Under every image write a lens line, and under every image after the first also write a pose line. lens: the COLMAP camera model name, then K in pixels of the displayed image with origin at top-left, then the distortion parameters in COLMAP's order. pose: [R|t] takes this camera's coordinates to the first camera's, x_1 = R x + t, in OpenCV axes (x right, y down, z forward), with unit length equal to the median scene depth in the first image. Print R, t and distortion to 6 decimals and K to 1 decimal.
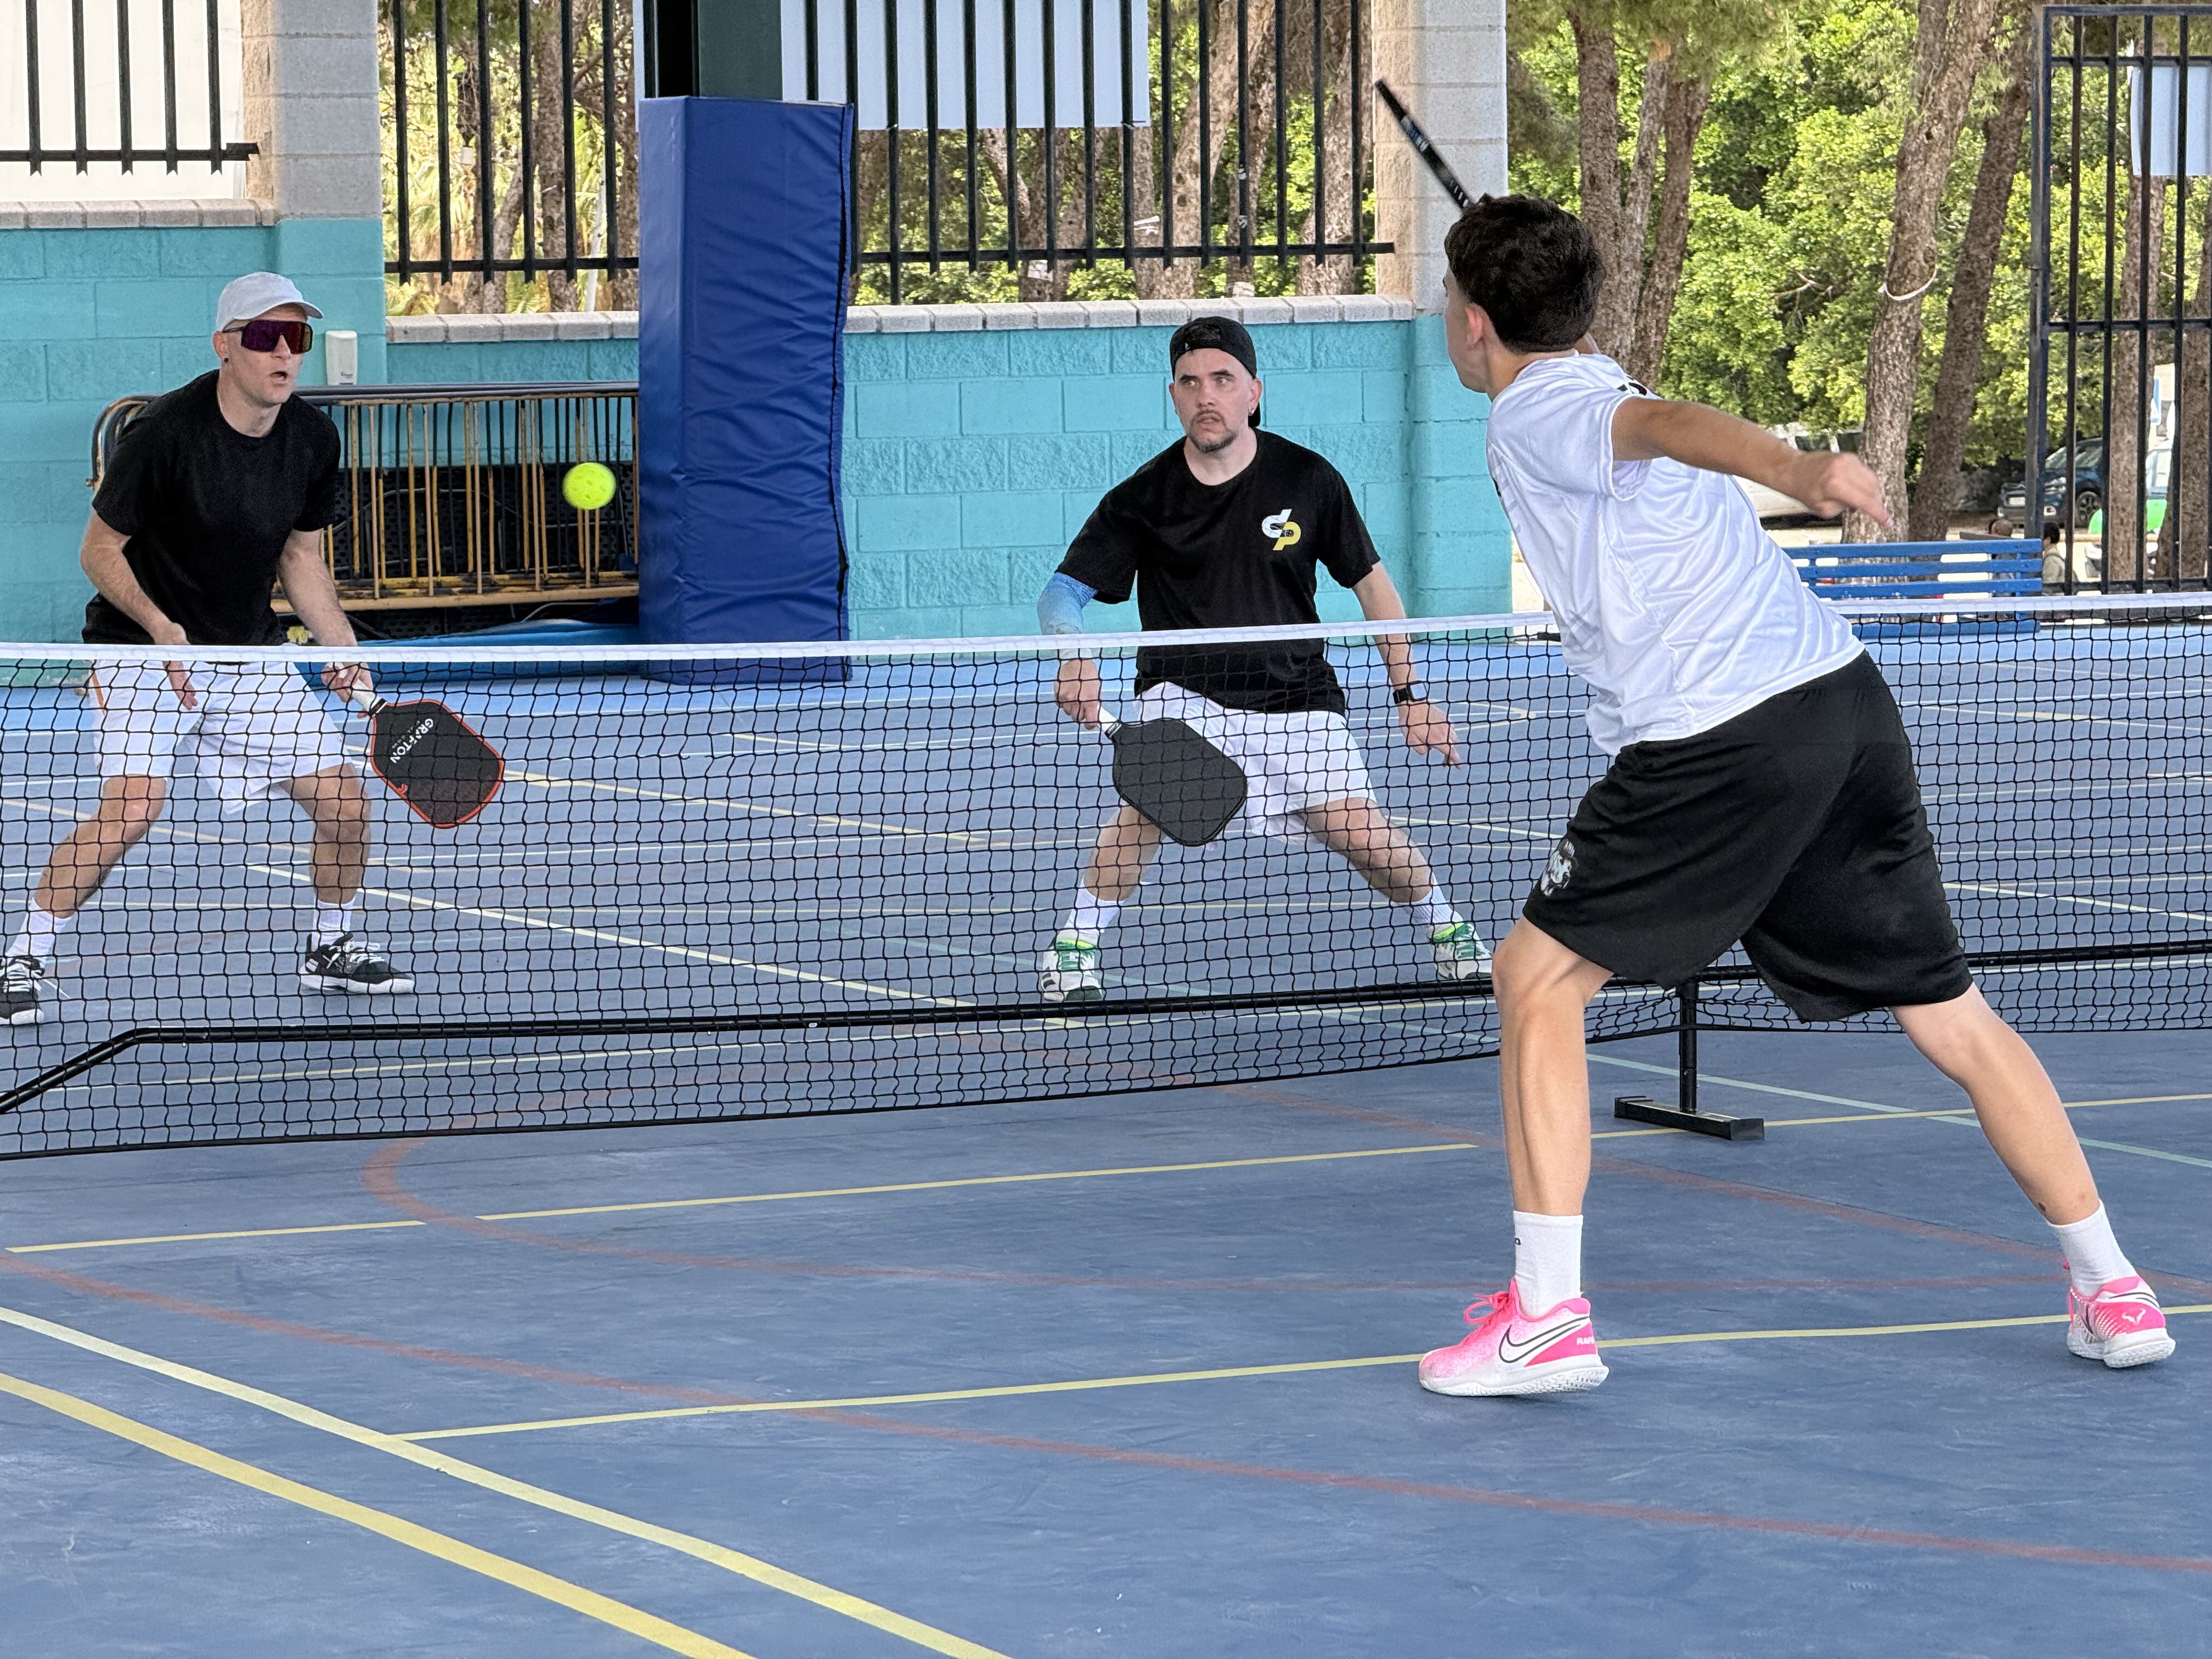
lens RADIAL K [[7704.7, 0, 1108.1], [0, 7704.7, 821.5], [0, 0, 1]] dist [0.307139, 0.000000]
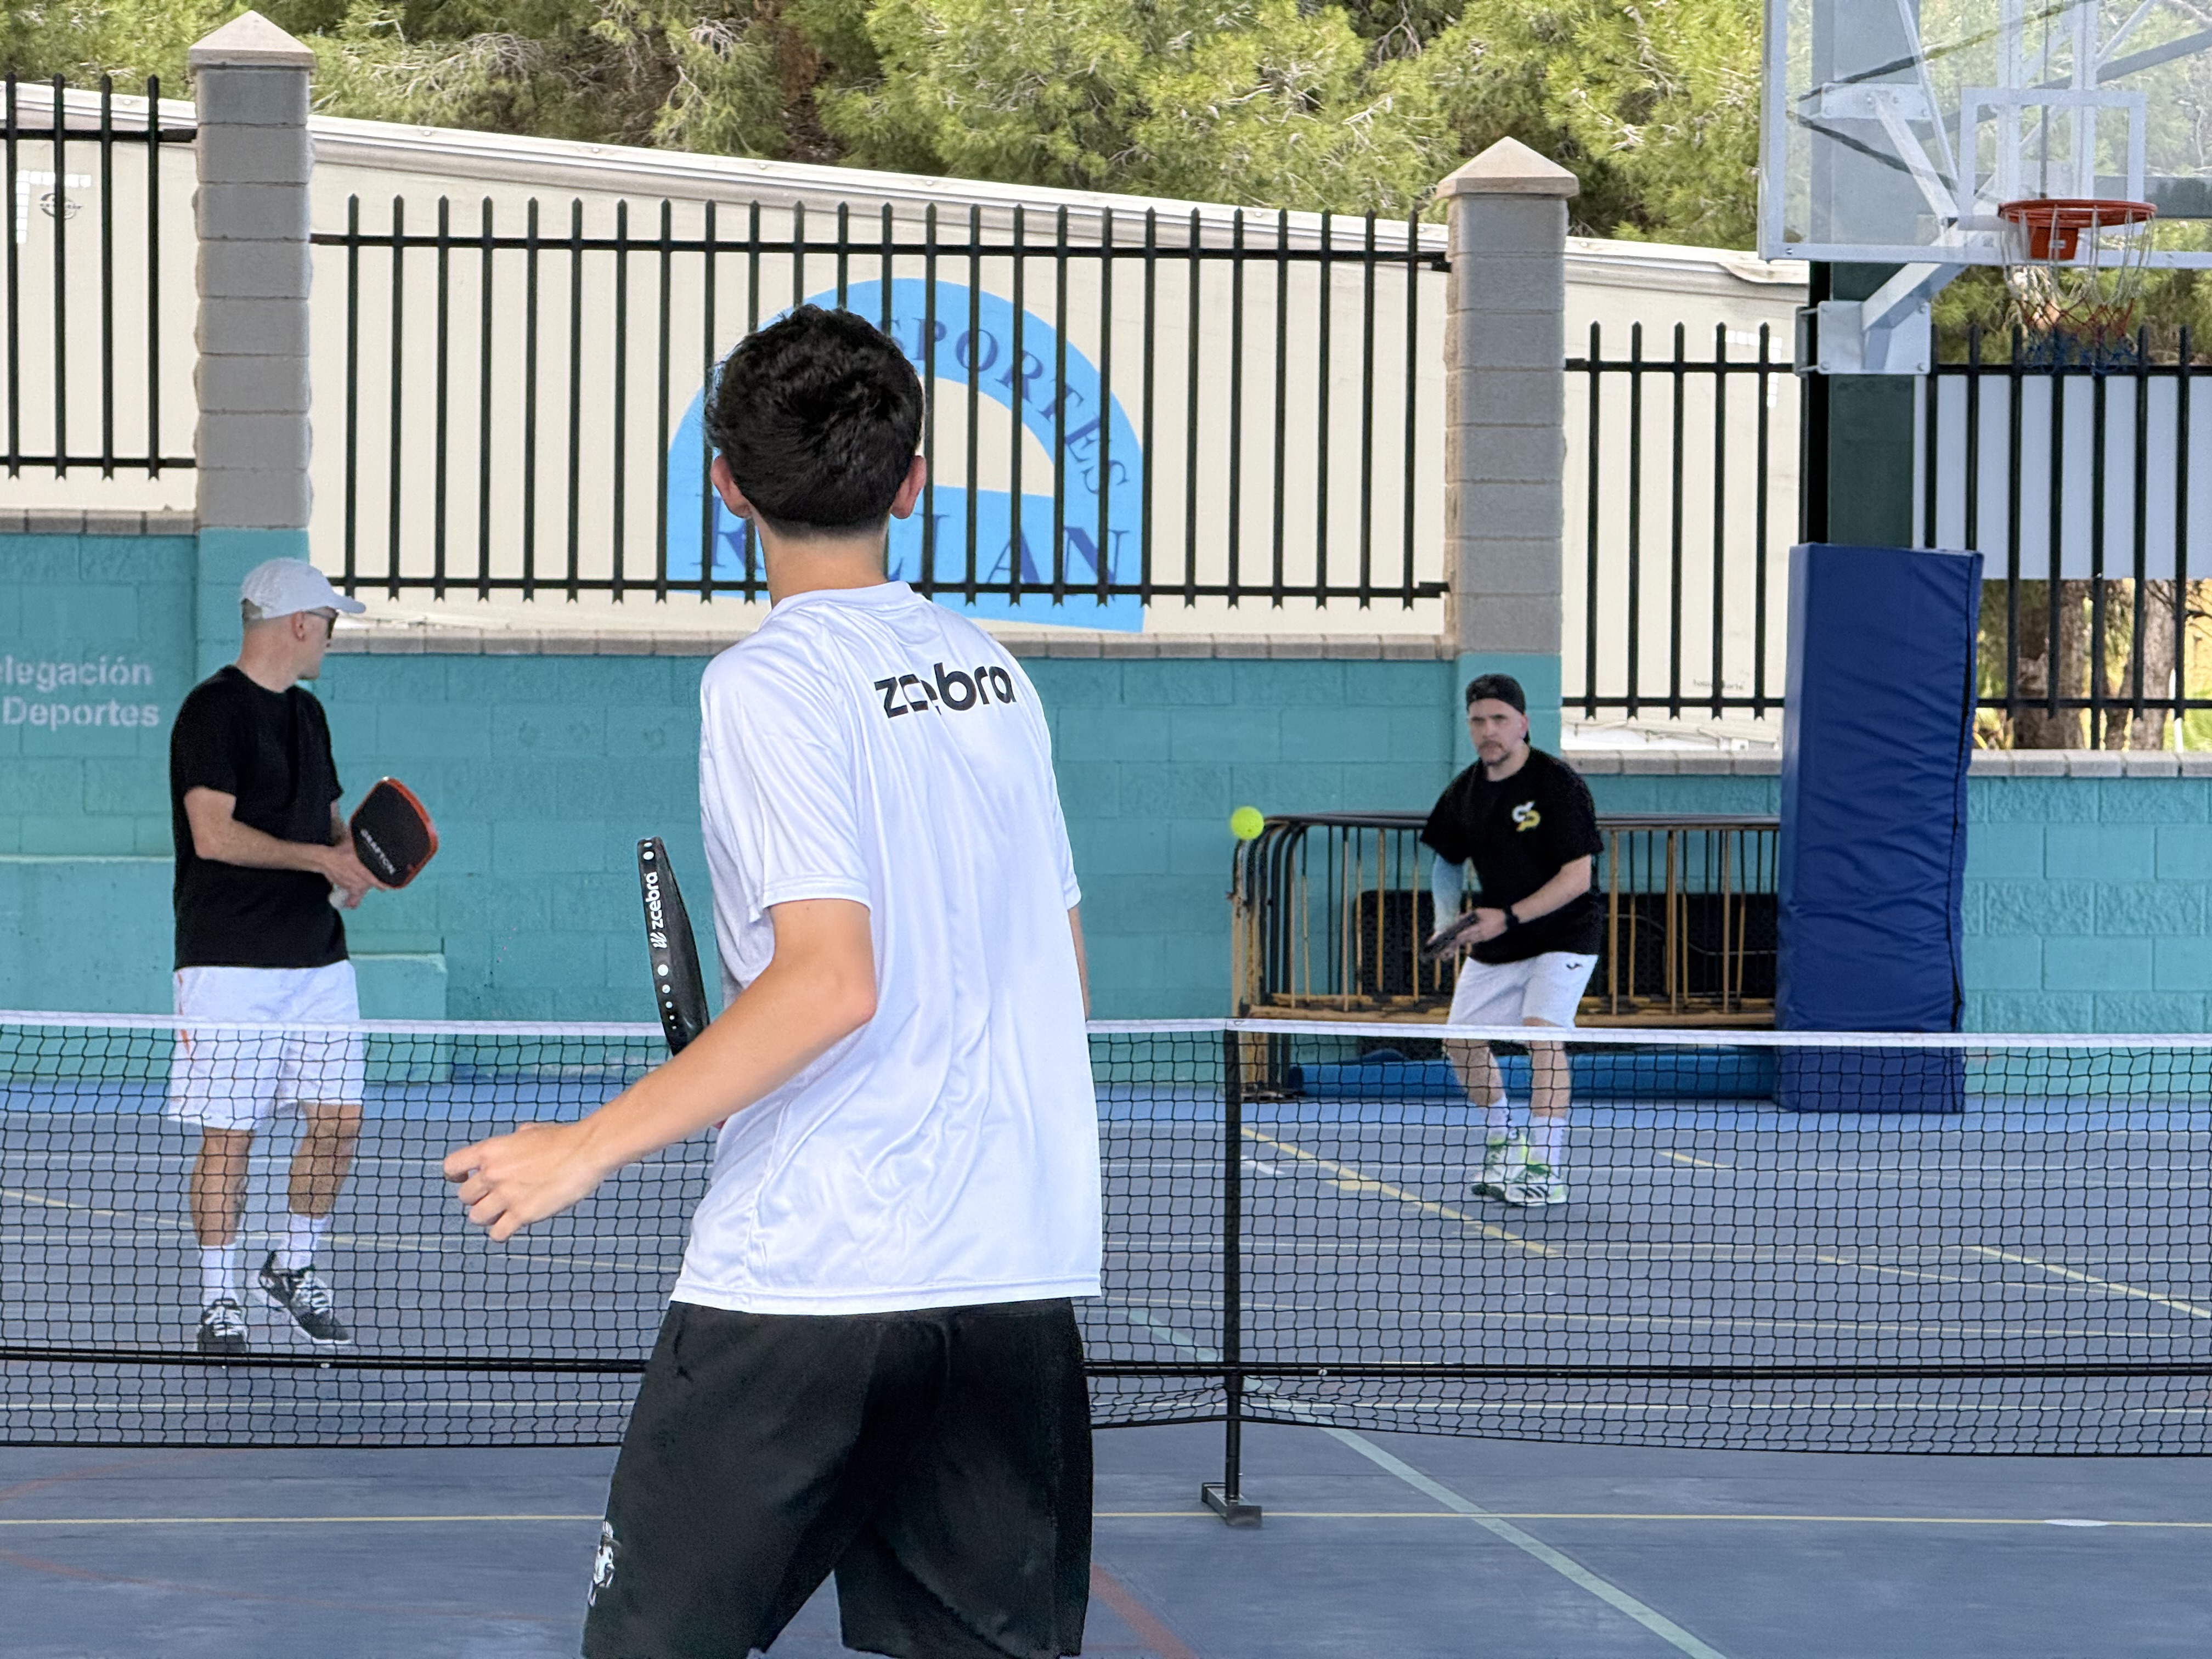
lens RADIAL K [[7704.7, 0, 1092.5], [0, 7704.7, 835.9], [0, 0, 1]] dist [0.307139, 0.000000]
pose [[0.950013, 0.031814, -0.310585, 0.174341], [-0.048806, 0.997698, -0.047092, -0.001101], [0.308371, 0.059896, 0.949378, -0.011420]]
